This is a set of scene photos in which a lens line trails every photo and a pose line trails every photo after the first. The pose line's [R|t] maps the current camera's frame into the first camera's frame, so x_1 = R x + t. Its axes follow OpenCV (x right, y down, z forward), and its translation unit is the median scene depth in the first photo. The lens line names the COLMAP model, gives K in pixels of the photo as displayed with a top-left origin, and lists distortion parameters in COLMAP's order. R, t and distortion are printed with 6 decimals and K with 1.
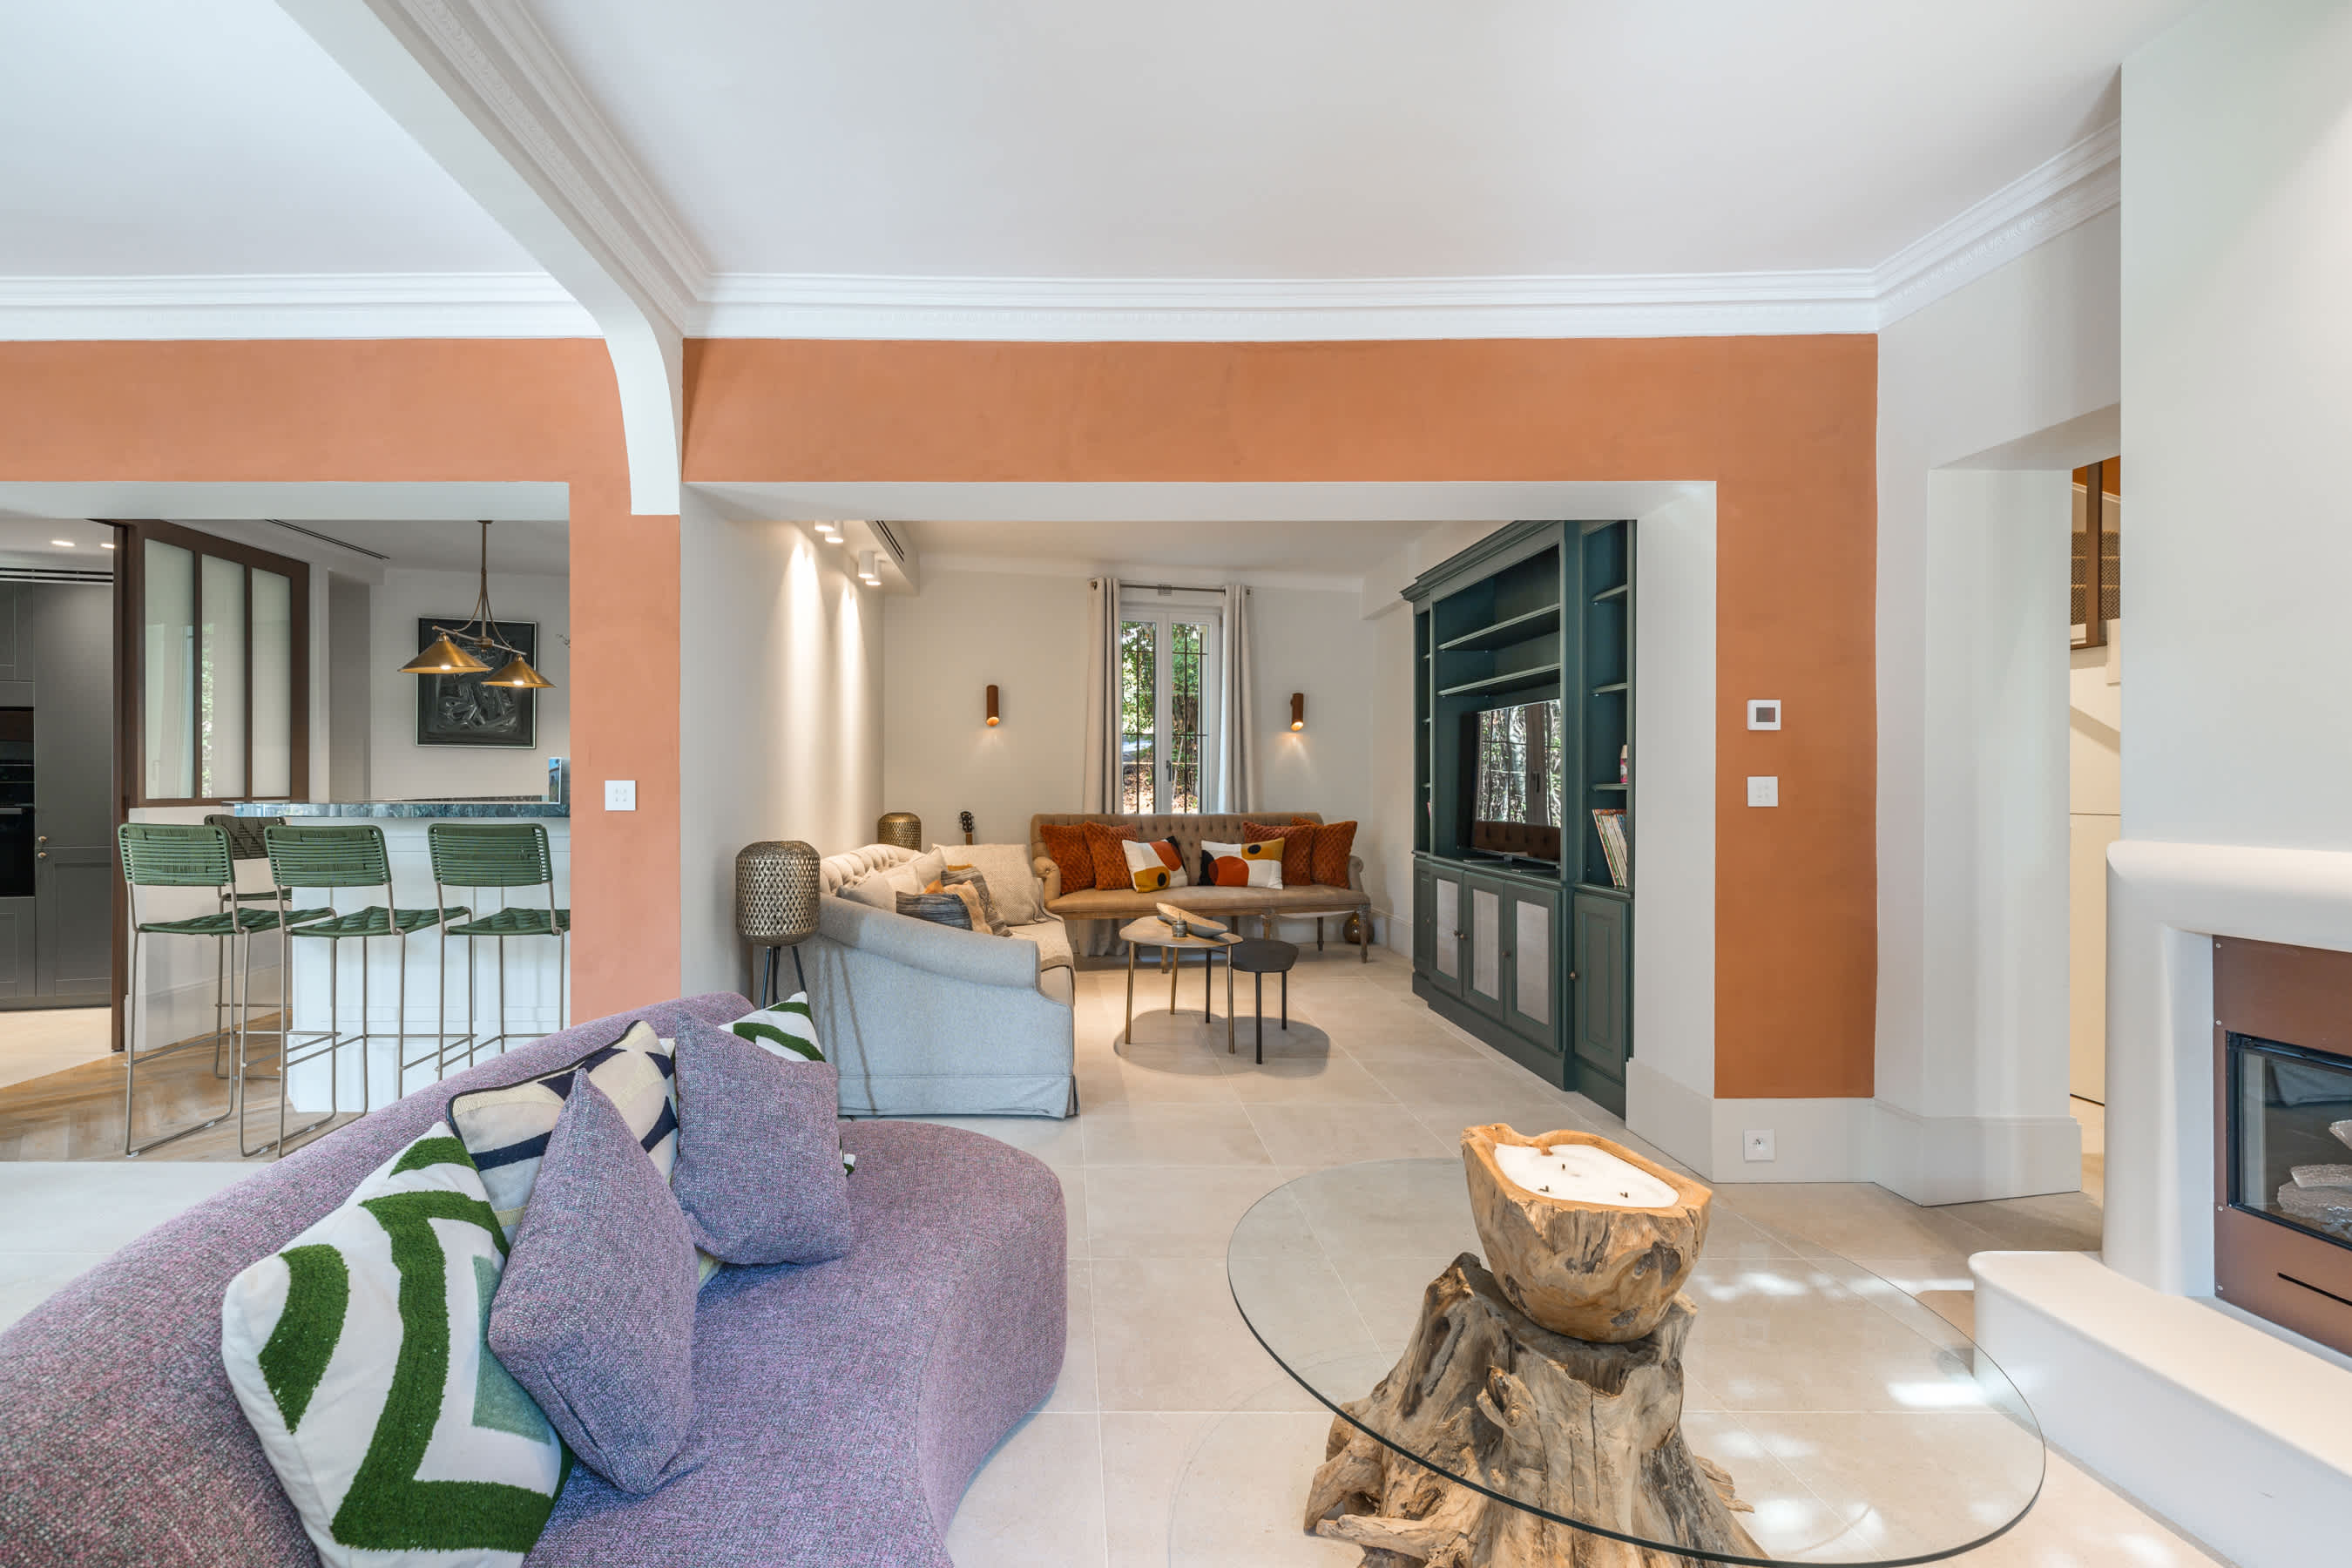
lens RADIAL K [[950.5, 0, 1176.1], [0, 950.5, 791.3], [0, 0, 1]] dist [-0.003786, 0.000059]
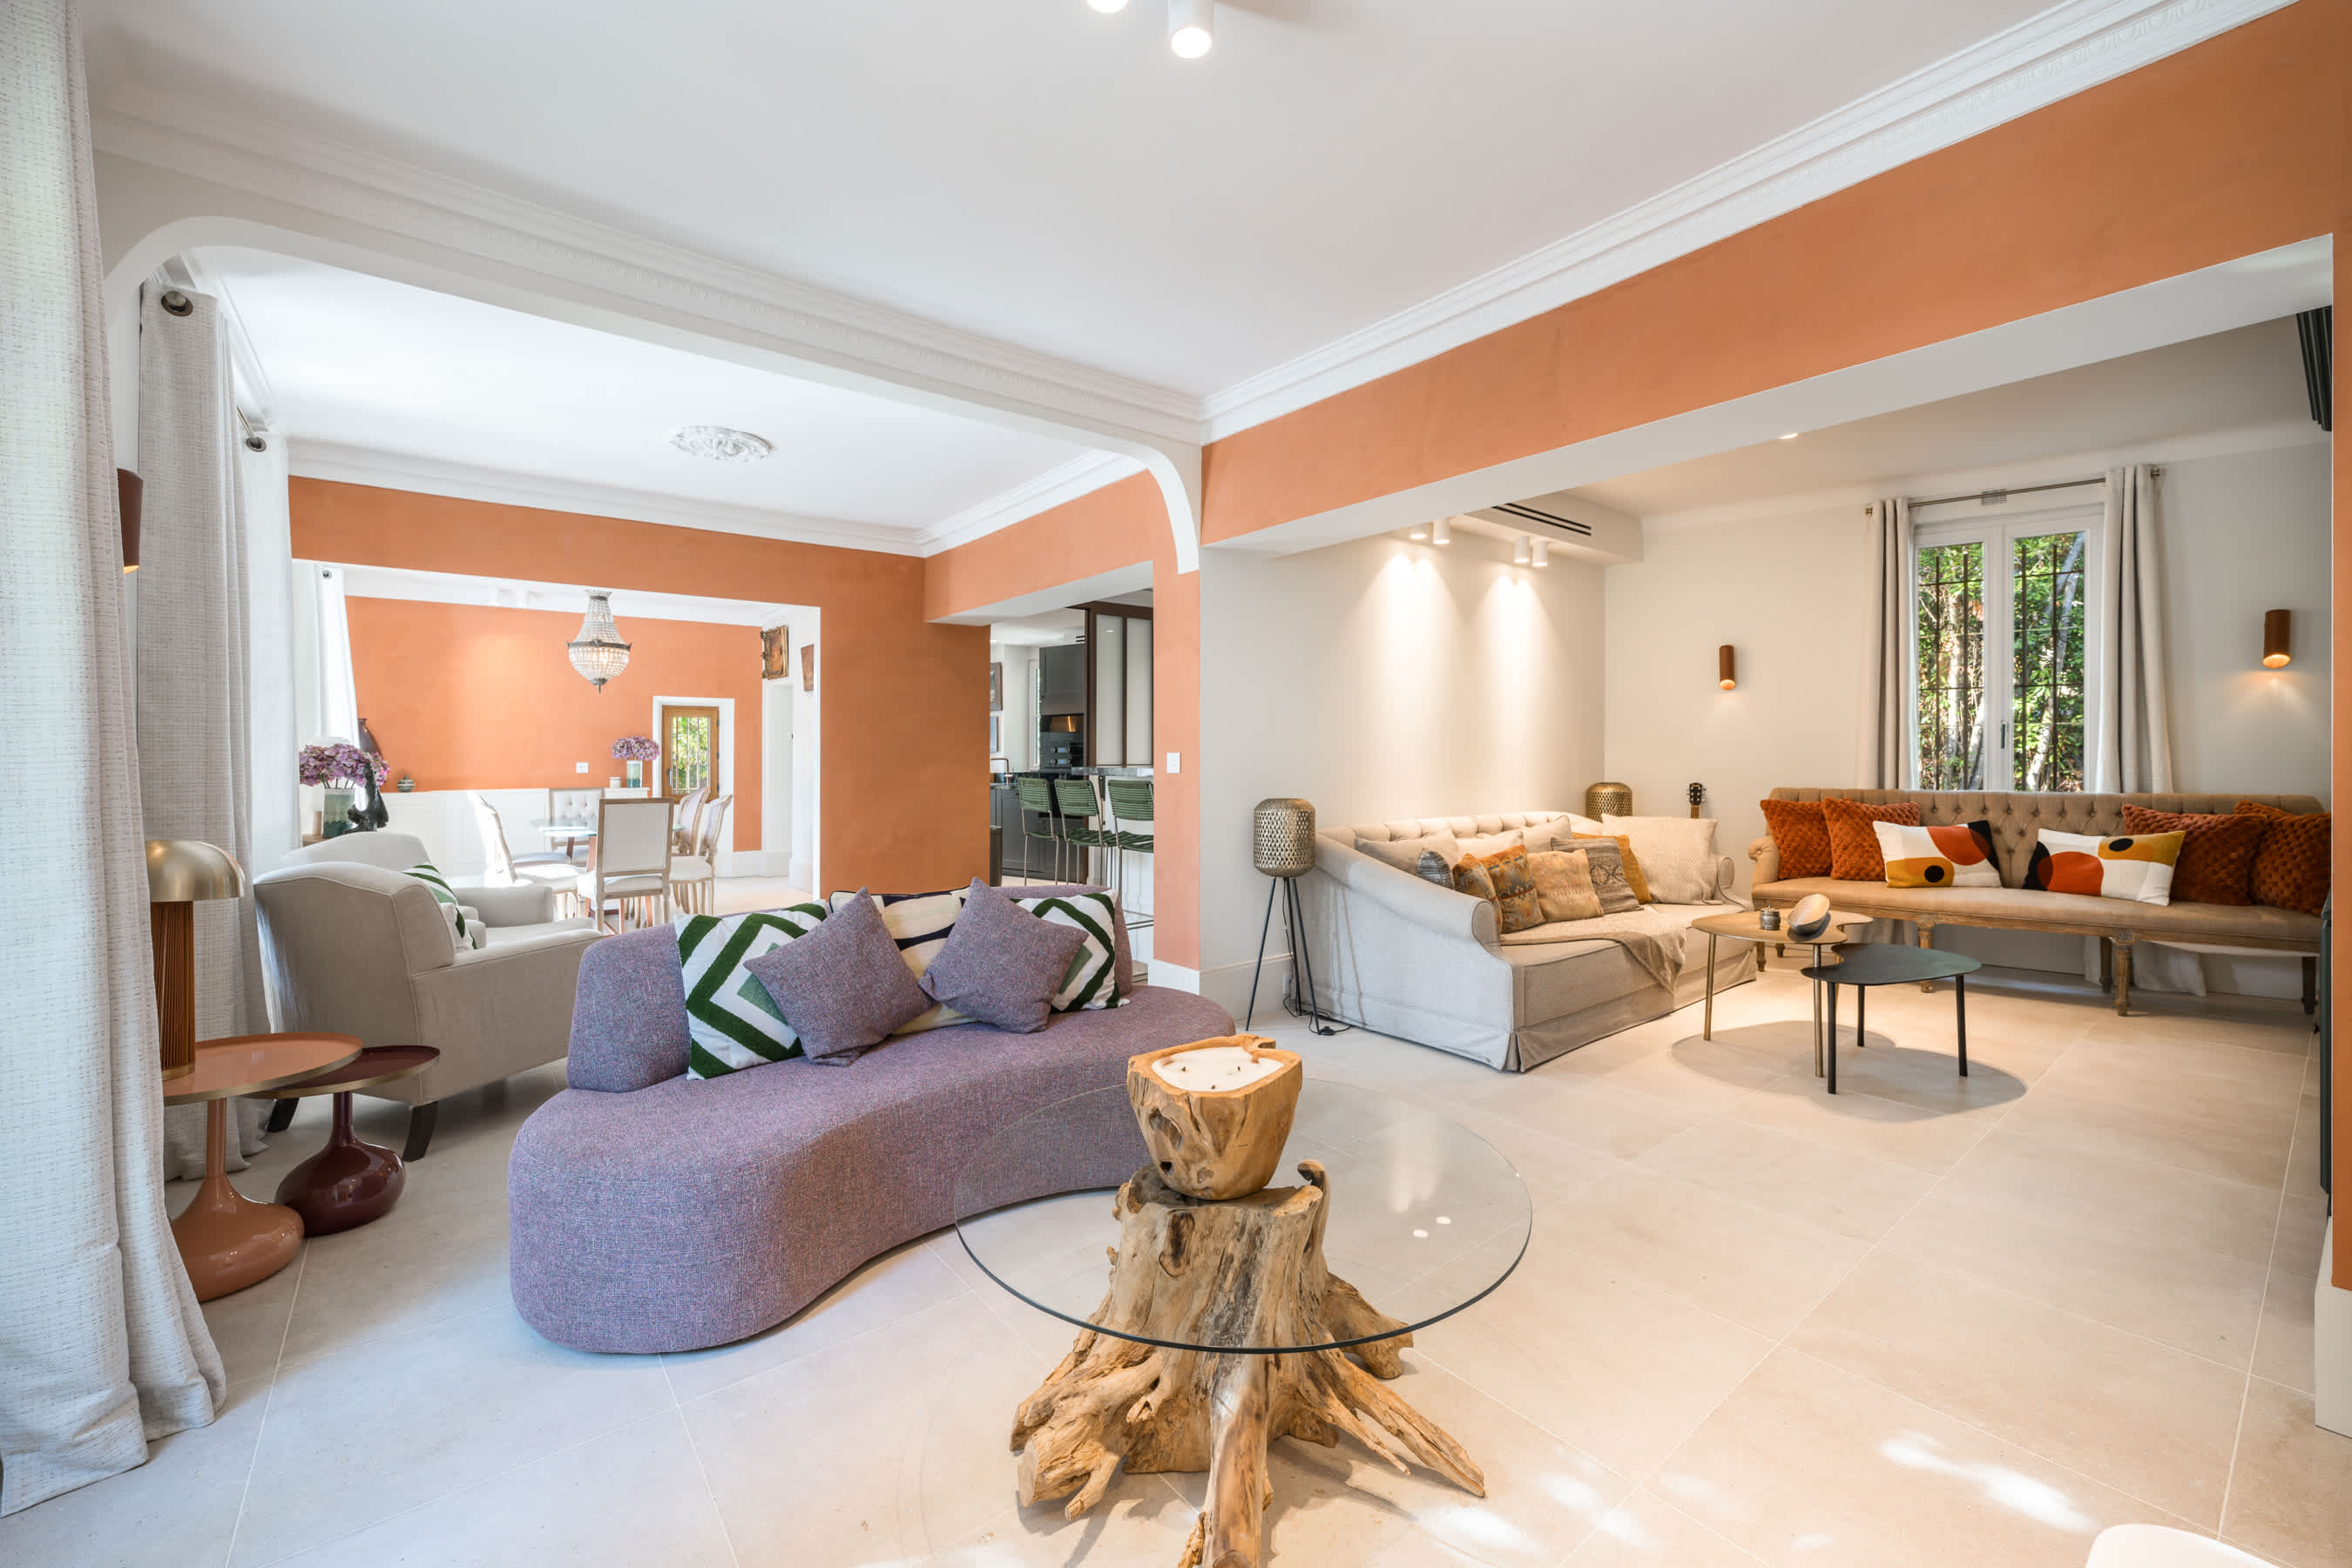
lens RADIAL K [[935.0, 0, 1180.0], [0, 935.0, 760.6], [0, 0, 1]] dist [-0.002733, 0.000039]
pose [[0.623164, 0.001878, -0.782089, 0.201838], [-0.001761, 0.999998, 0.000998, -0.000572], [0.782089, 0.000755, 0.623166, 0.030398]]
